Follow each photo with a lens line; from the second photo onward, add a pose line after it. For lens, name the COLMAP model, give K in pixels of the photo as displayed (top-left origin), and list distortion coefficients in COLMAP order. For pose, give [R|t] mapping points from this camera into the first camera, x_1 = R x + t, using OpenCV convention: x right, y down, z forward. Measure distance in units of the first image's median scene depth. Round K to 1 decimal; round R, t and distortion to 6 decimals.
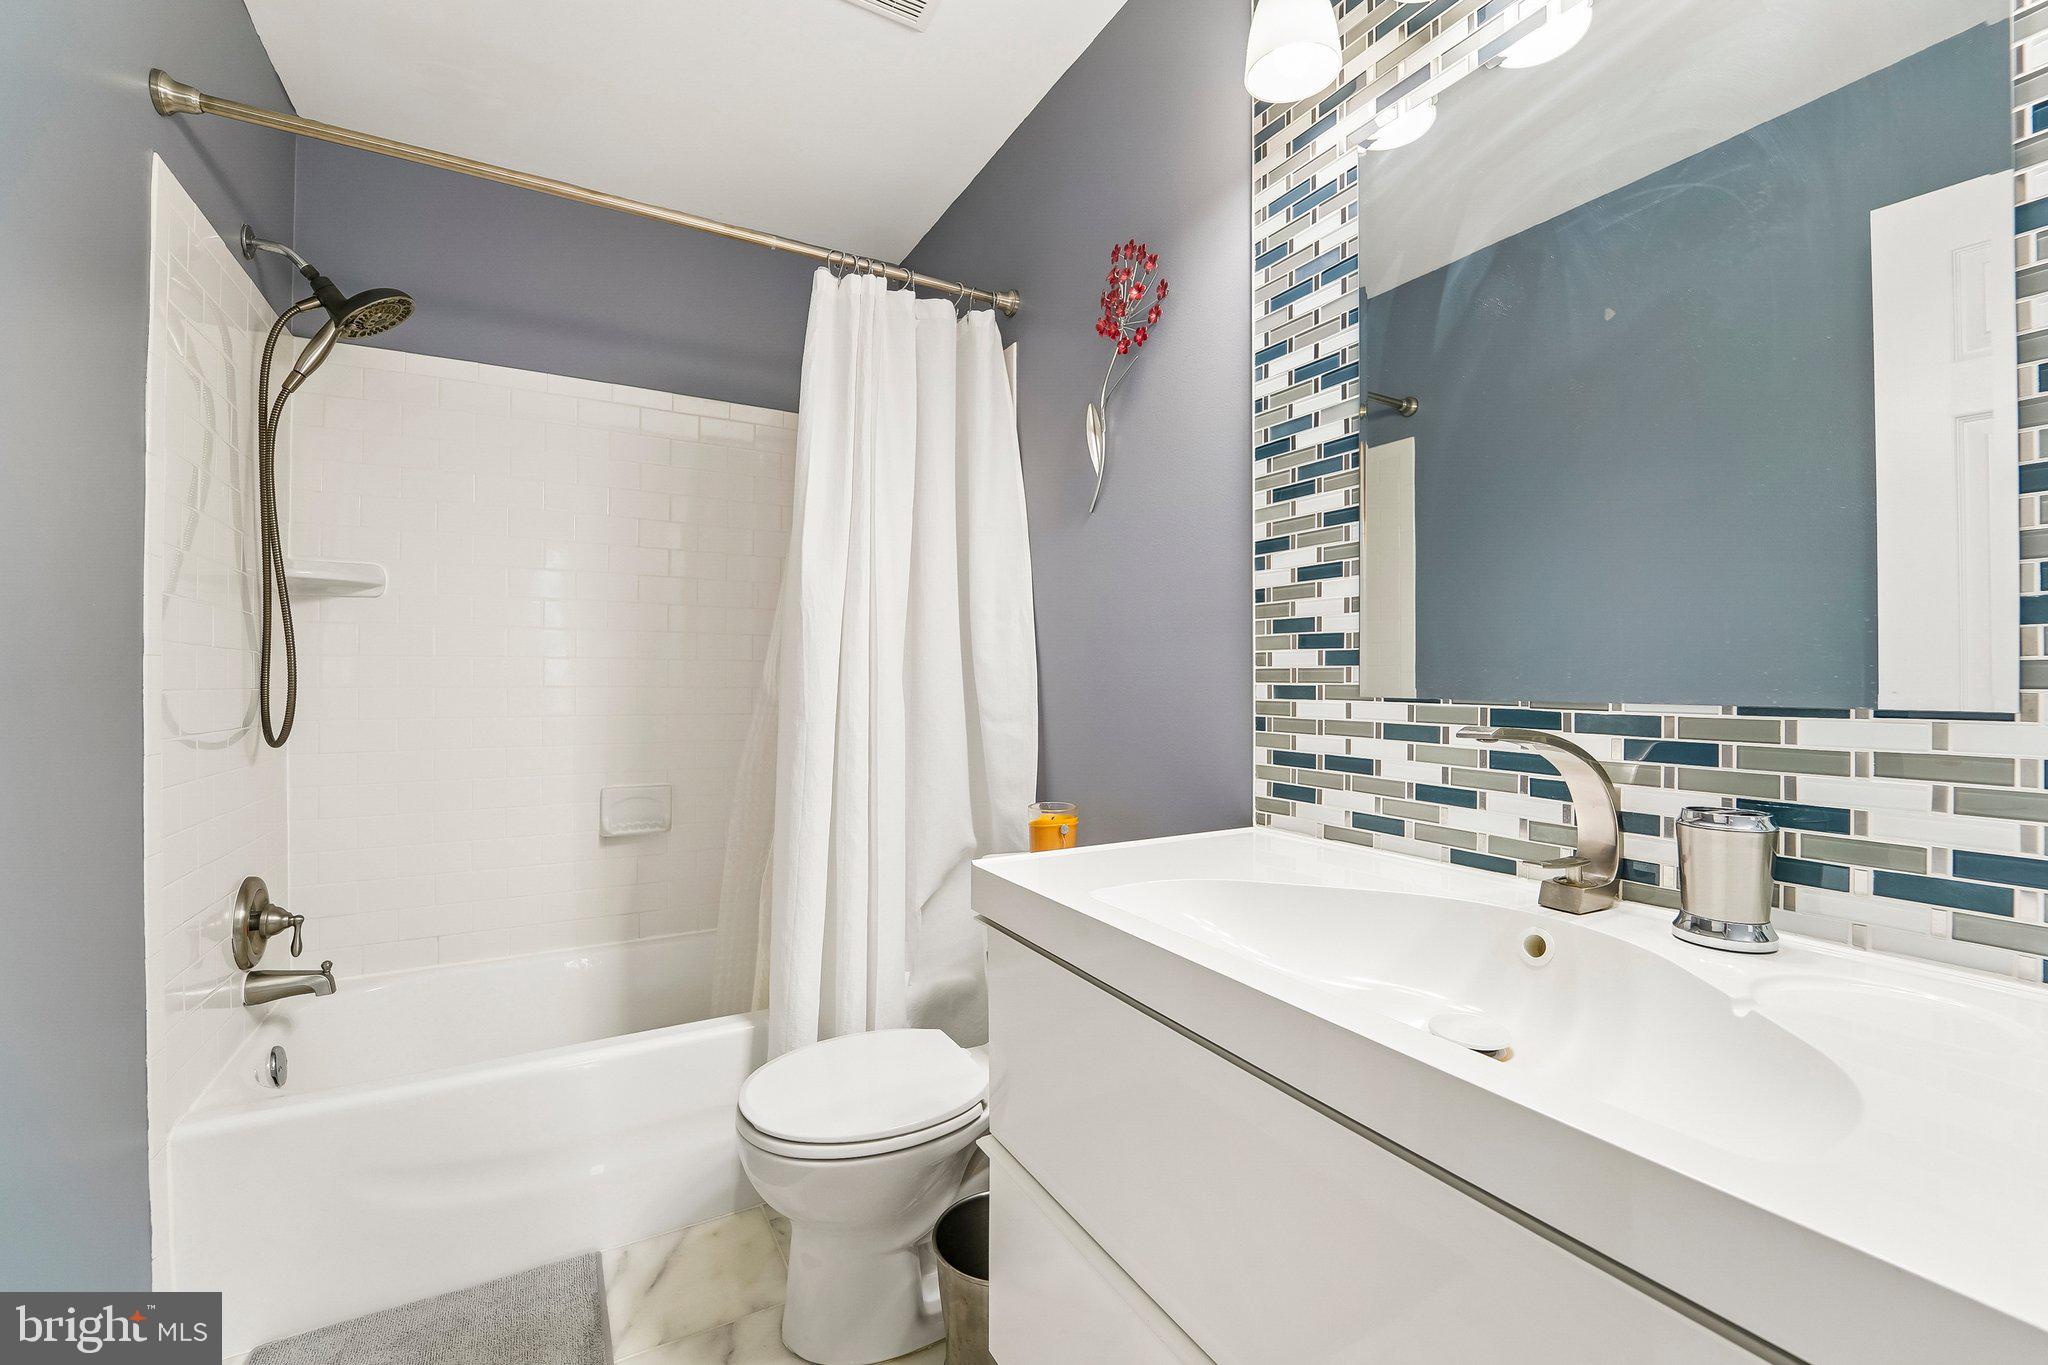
lens RADIAL K [[847.0, 0, 1023.5], [0, 847.0, 684.8], [0, 0, 1]] dist [-0.021745, 0.001231]
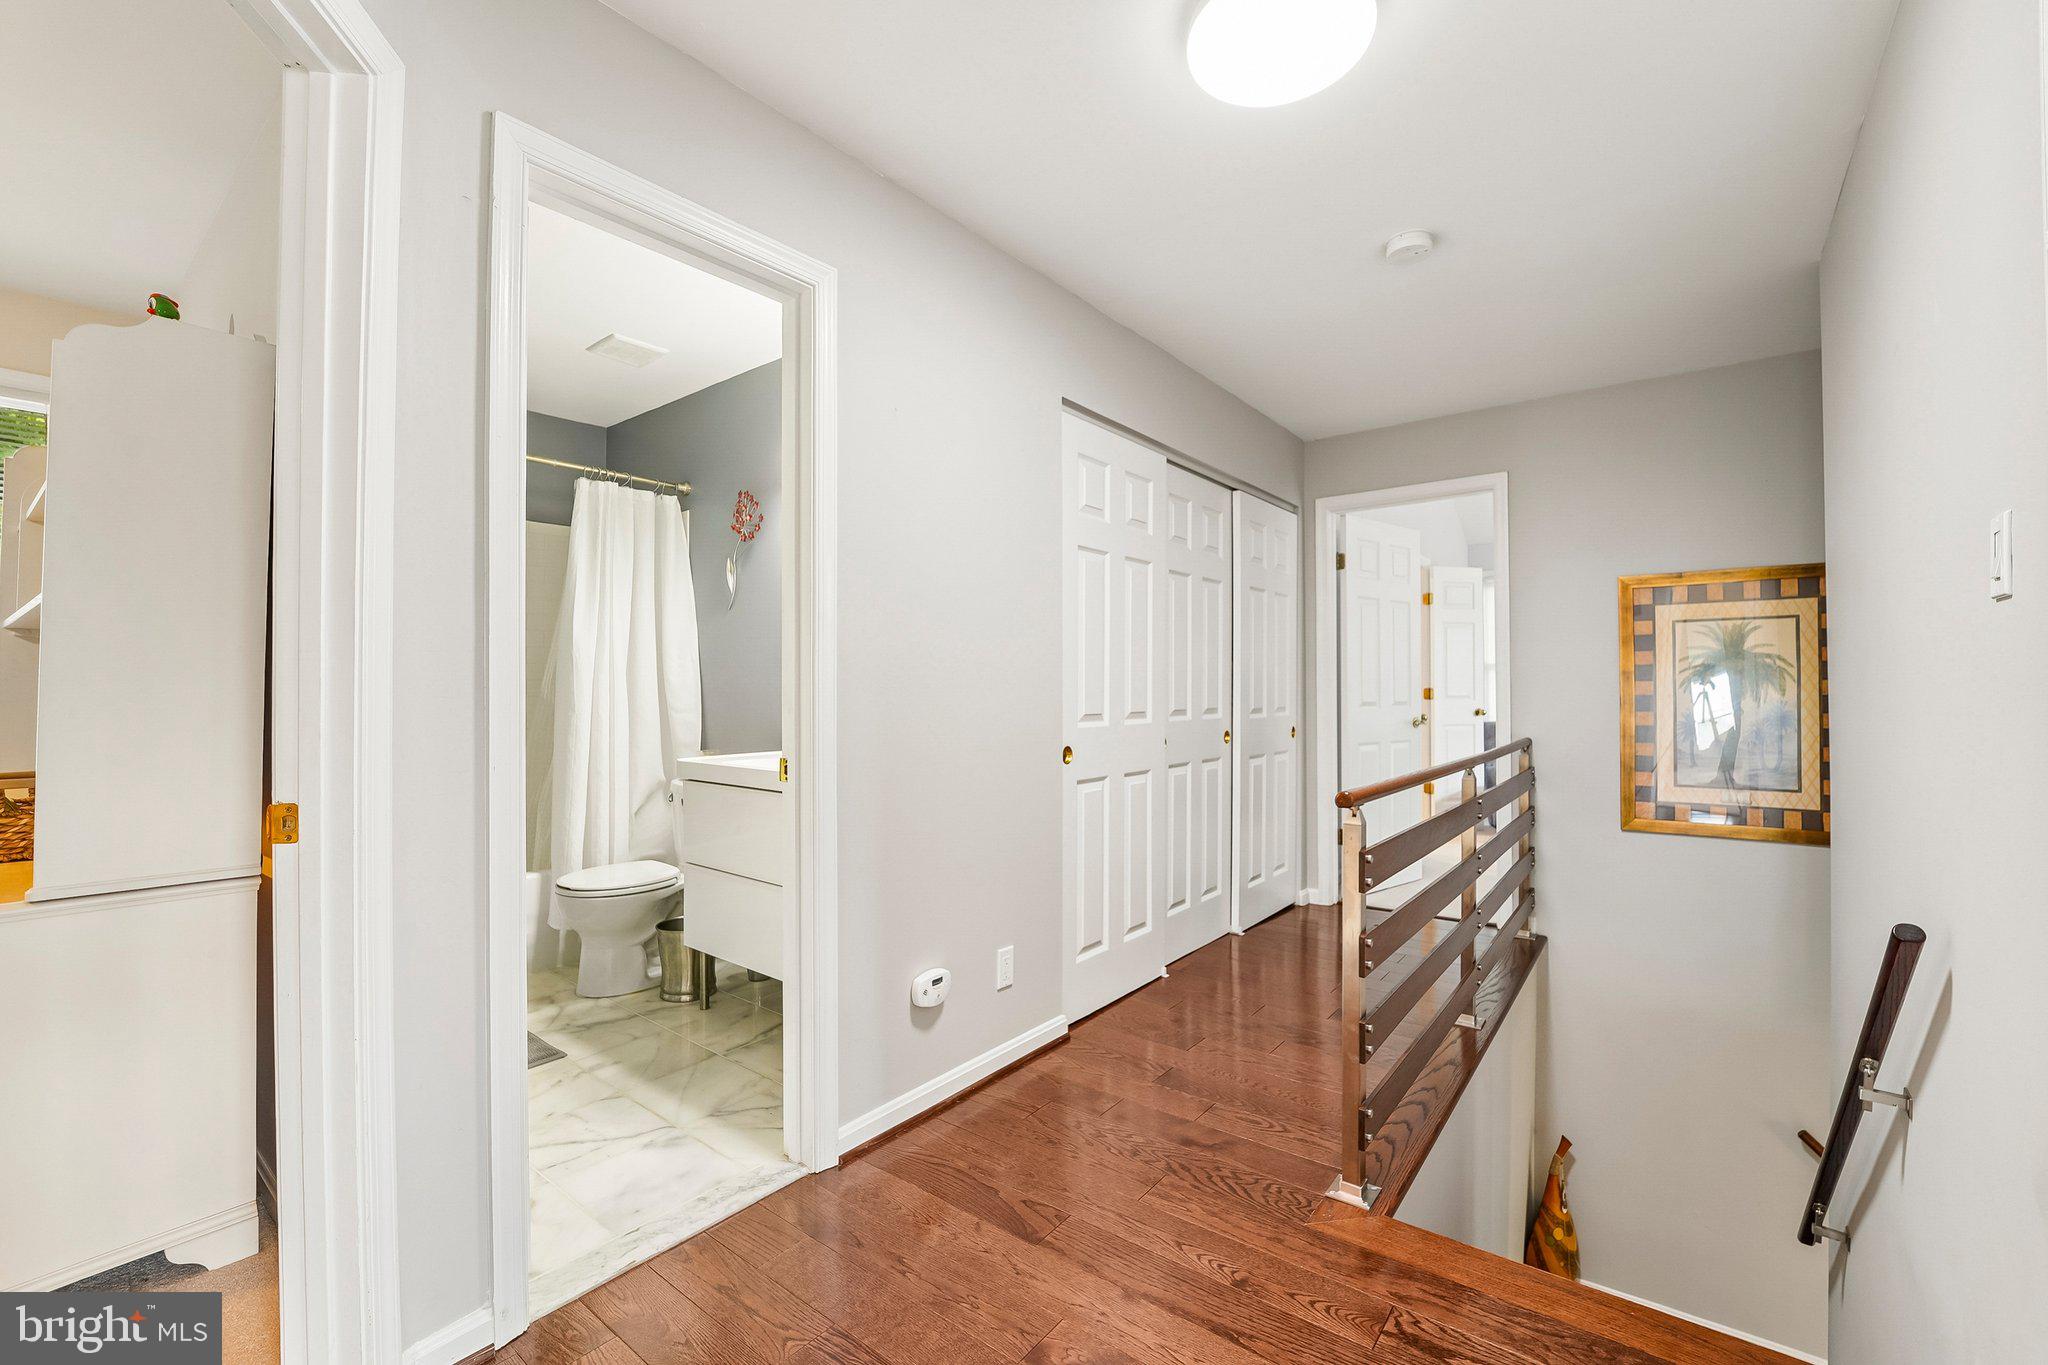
lens RADIAL K [[847.0, 0, 1021.1], [0, 847.0, 683.7], [0, 0, 1]] dist [-0.021745, 0.001231]
pose [[0.926532, -0.000496, 0.376216, -0.033885], [0.002074, 0.999991, -0.003789, -0.013225], [-0.376211, 0.004291, 0.926524, -1.133465]]
